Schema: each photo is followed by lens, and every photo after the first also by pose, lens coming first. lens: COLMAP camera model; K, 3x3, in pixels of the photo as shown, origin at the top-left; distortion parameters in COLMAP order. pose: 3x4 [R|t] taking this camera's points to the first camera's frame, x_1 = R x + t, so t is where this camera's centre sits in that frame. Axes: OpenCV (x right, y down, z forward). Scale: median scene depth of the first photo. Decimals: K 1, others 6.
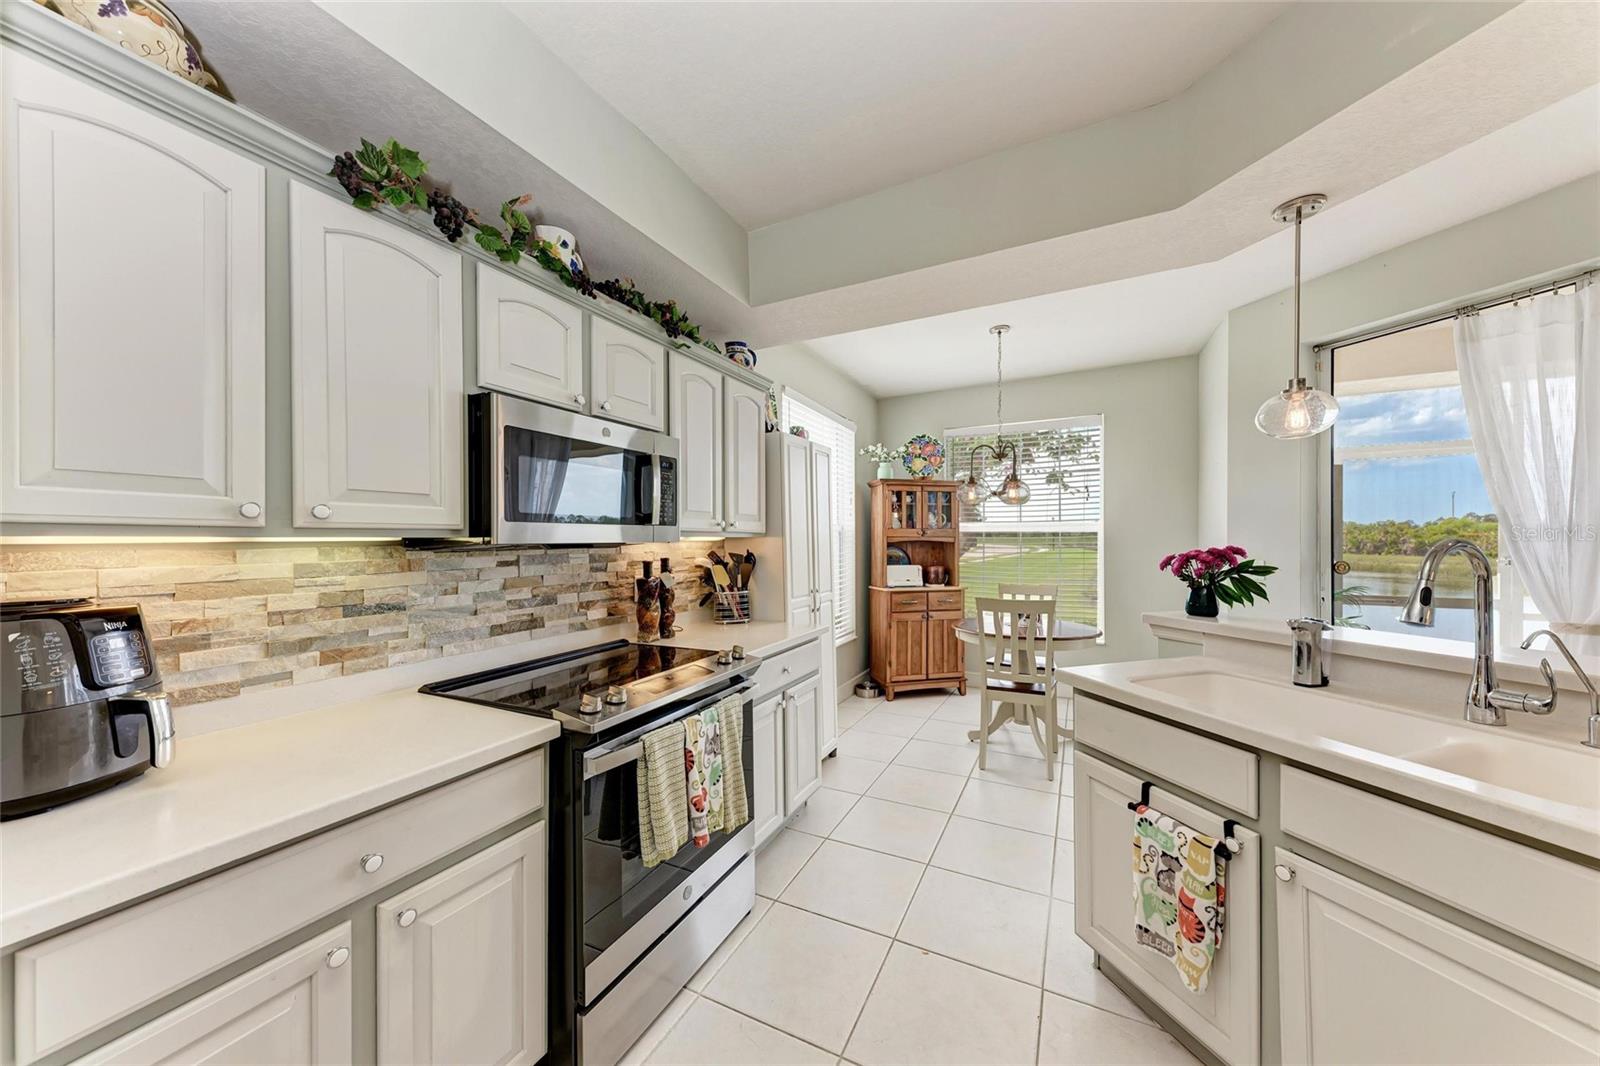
lens RADIAL K [[547.0, 0, 838.0], [0, 547.0, 542.0], [0, 0, 1]] dist [0.013428, -0.000116]
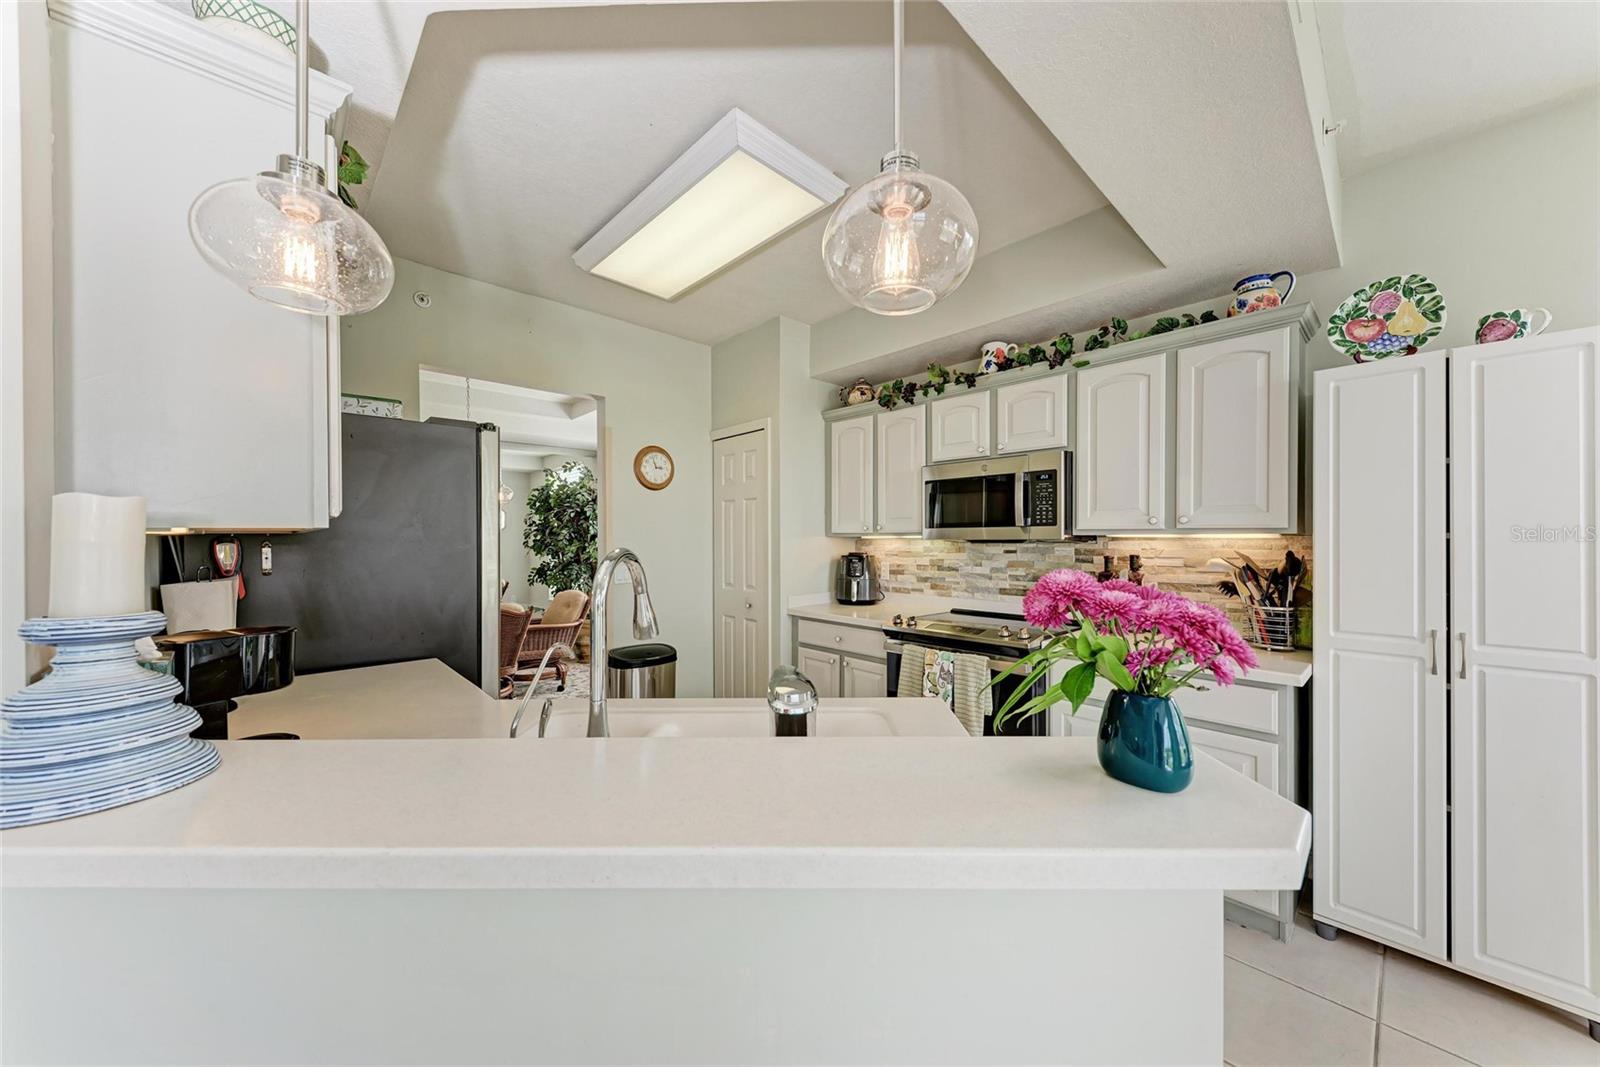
lens RADIAL K [[569.9, 0, 799.5], [0, 569.9, 541.9], [0, 0, 1]] dist [0.004786, -0.002331]
pose [[-0.374561, -0.001270, -0.927201, 1.171265], [-0.012533, 0.999915, 0.003693, 0.012183], [0.927118, 0.013004, -0.374545, 1.048446]]
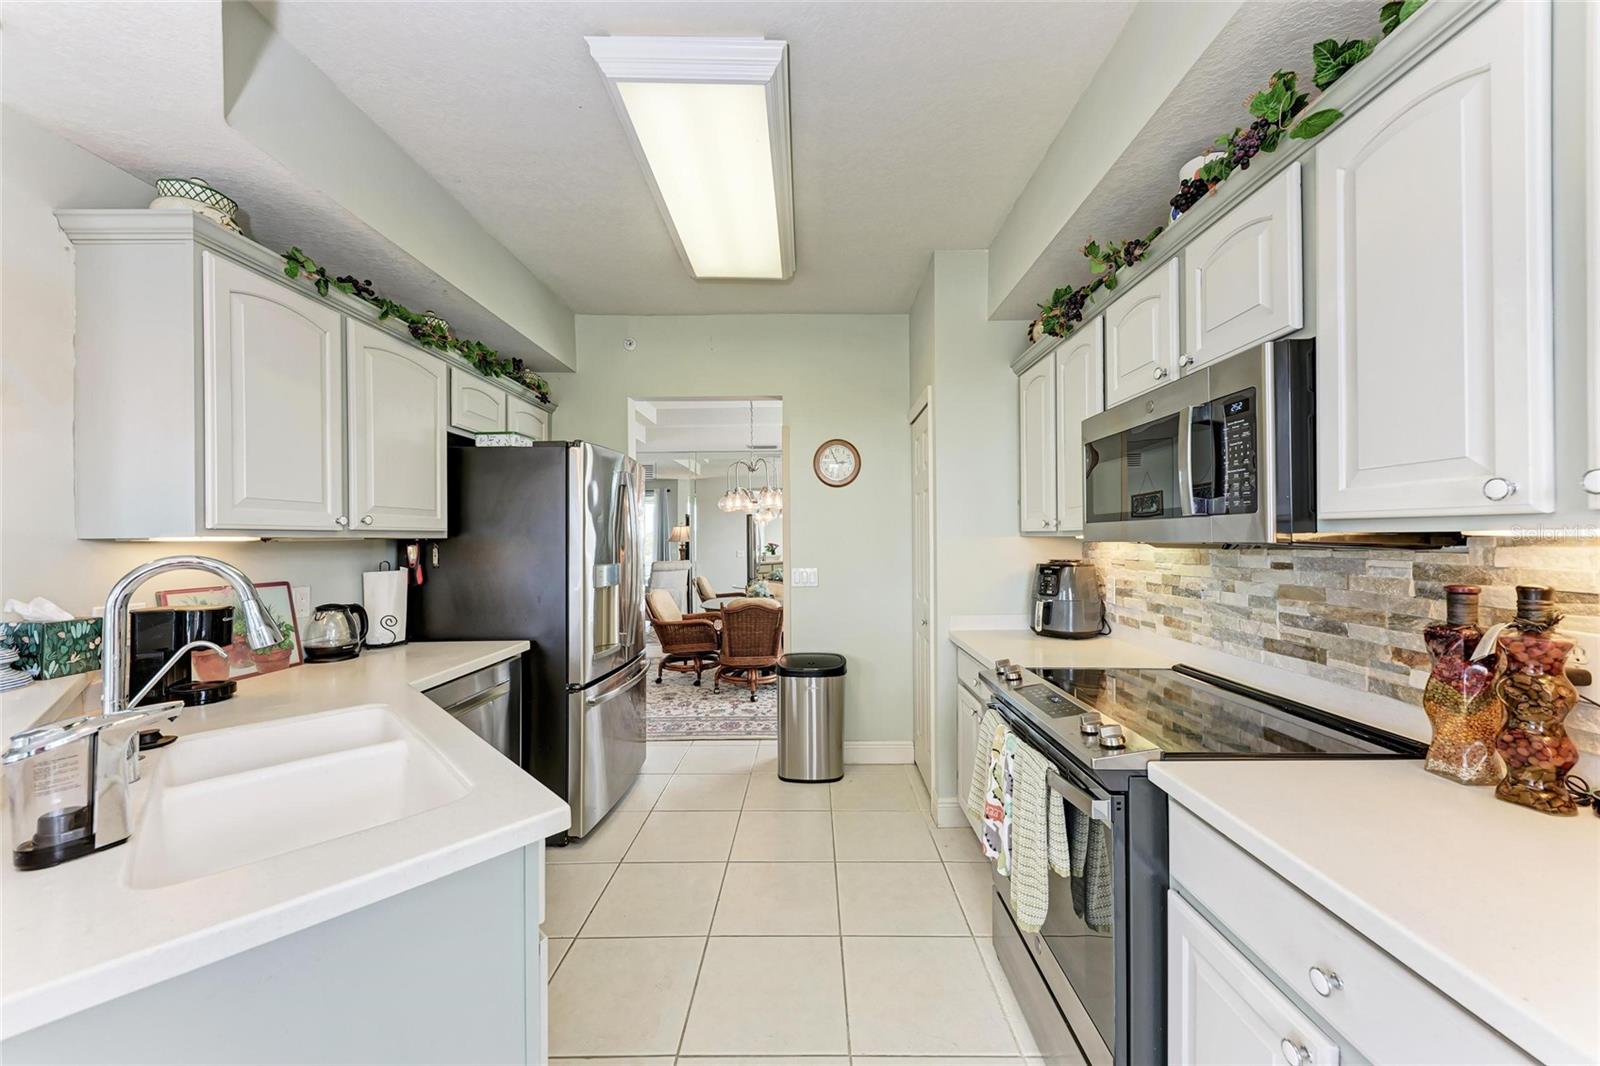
lens RADIAL K [[569.9, 0, 812.7], [0, 569.9, 535.2], [0, 0, 1]] dist [0.004786, -0.002331]
pose [[-0.910000, -0.003031, -0.414596, 0.360865], [-0.004927, 0.999982, 0.003505, -0.005291], [0.414578, 0.005232, -0.909999, 1.465219]]
